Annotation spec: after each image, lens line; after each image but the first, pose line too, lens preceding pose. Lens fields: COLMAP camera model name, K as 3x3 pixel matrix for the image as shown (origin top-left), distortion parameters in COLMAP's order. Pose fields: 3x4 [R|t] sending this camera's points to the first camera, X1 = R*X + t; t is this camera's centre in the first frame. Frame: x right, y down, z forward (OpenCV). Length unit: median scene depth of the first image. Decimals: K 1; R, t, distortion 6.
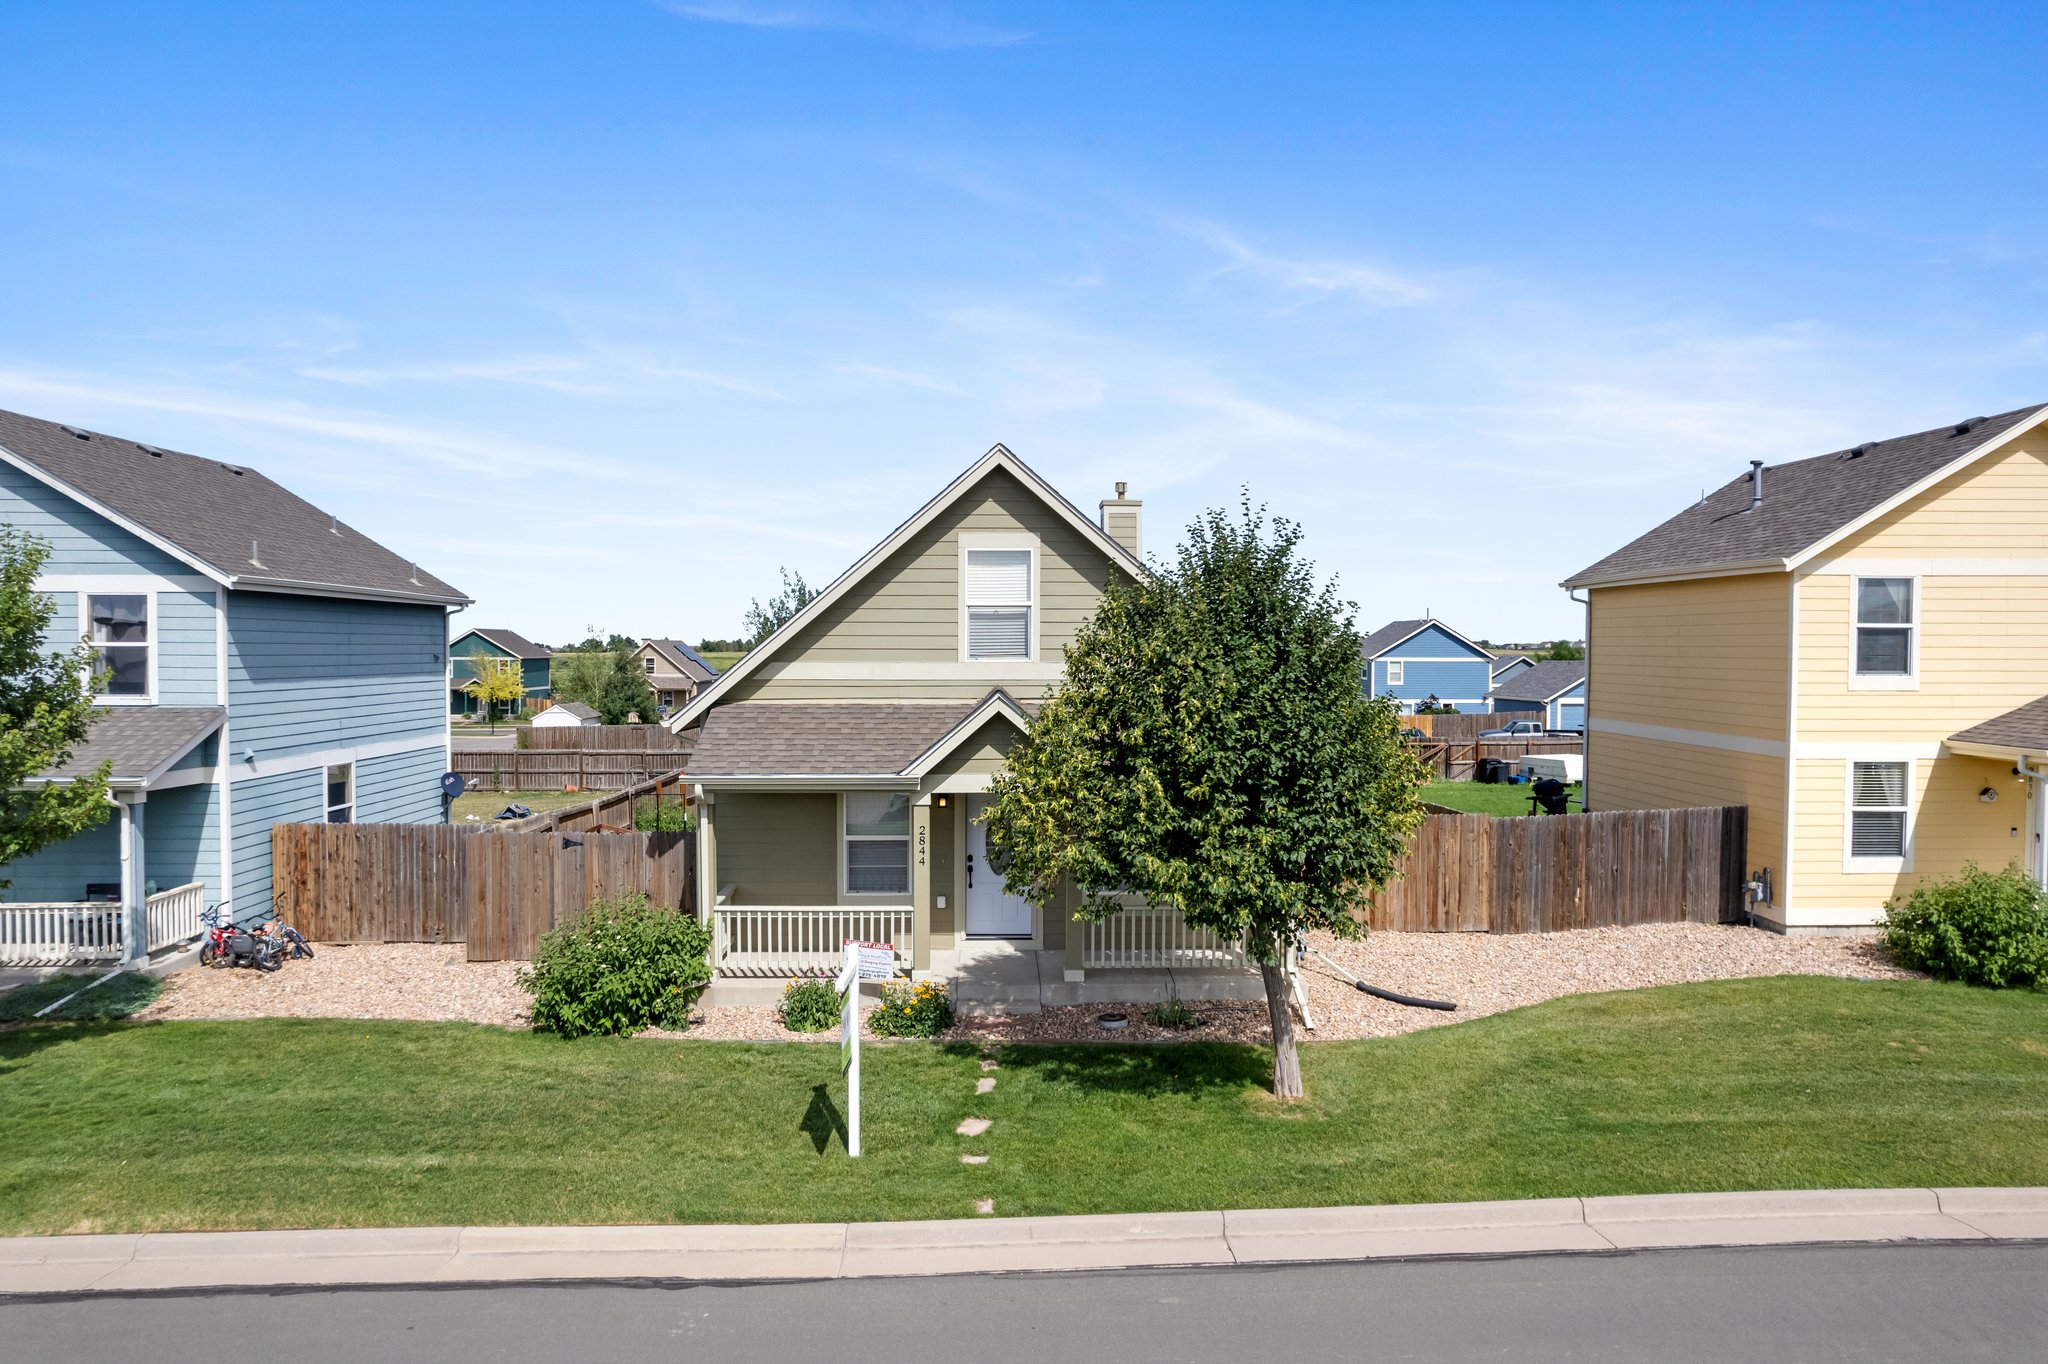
lens RADIAL K [[1311.0, 0, 1024.0], [0, 1311.0, 682.0], [0, 0, 1]] dist [-0.074606, 0.075985]
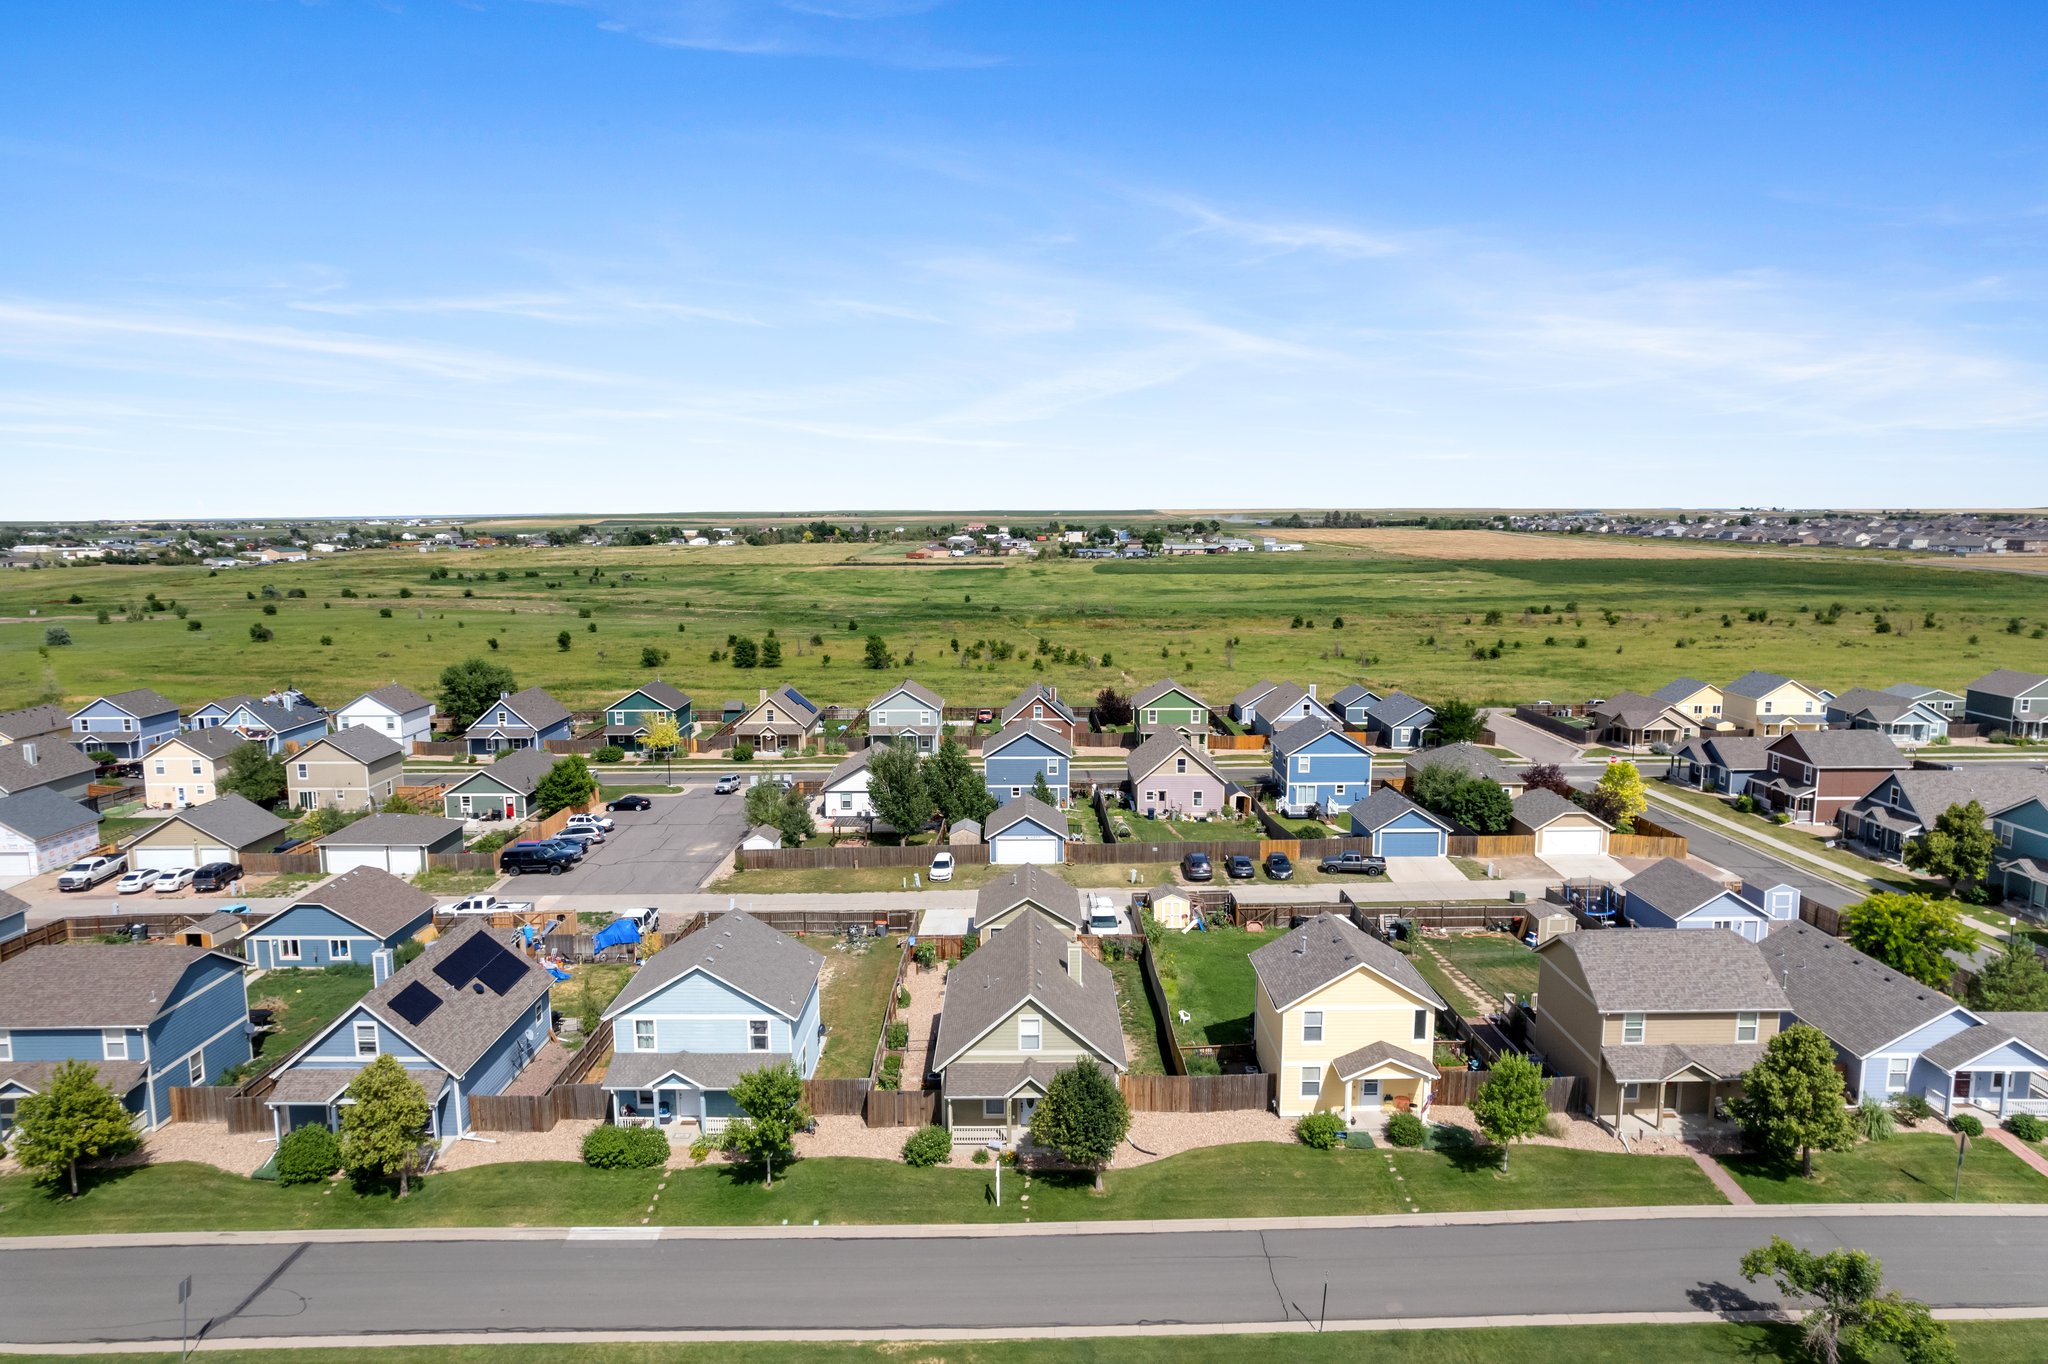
lens RADIAL K [[1311.0, 0, 1024.0], [0, 1311.0, 682.0], [0, 0, 1]] dist [-0.074606, 0.075985]
pose [[0.999693, -0.002548, -0.024657, 0.055201], [0.005259, 0.993860, 0.110522, -1.459396], [0.024224, -0.110617, 0.993568, -2.459228]]
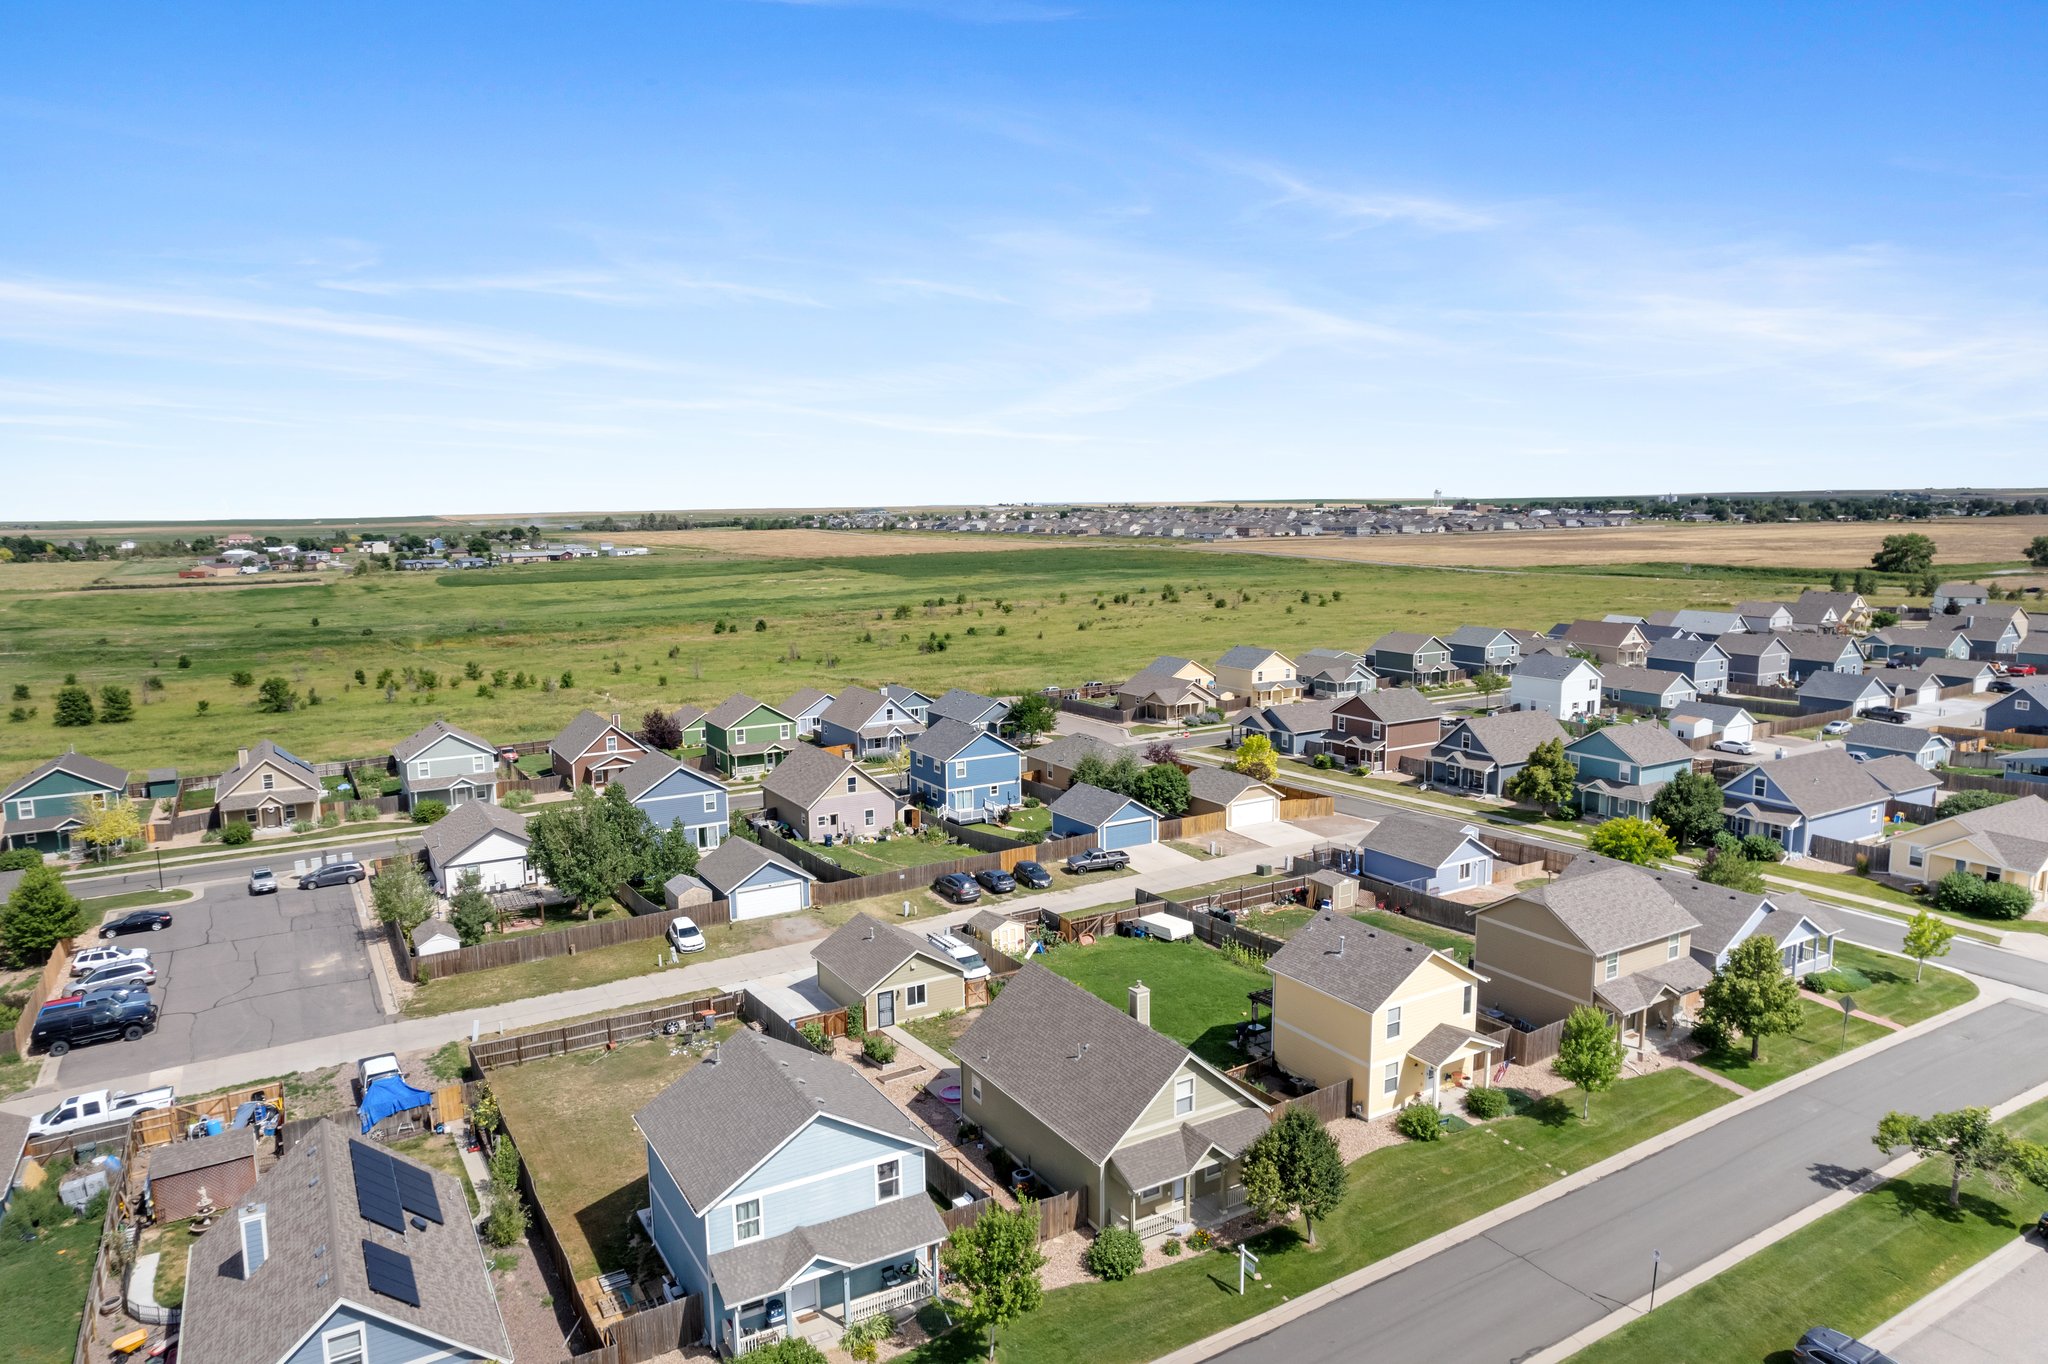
lens RADIAL K [[1311.0, 0, 1024.0], [0, 1311.0, 682.0], [0, 0, 1]] dist [-0.074606, 0.075985]
pose [[0.872851, -0.079130, 0.481529, -1.874245], [0.025196, 0.992757, 0.117469, -1.499501], [-0.487337, -0.090400, 0.868522, -1.468111]]
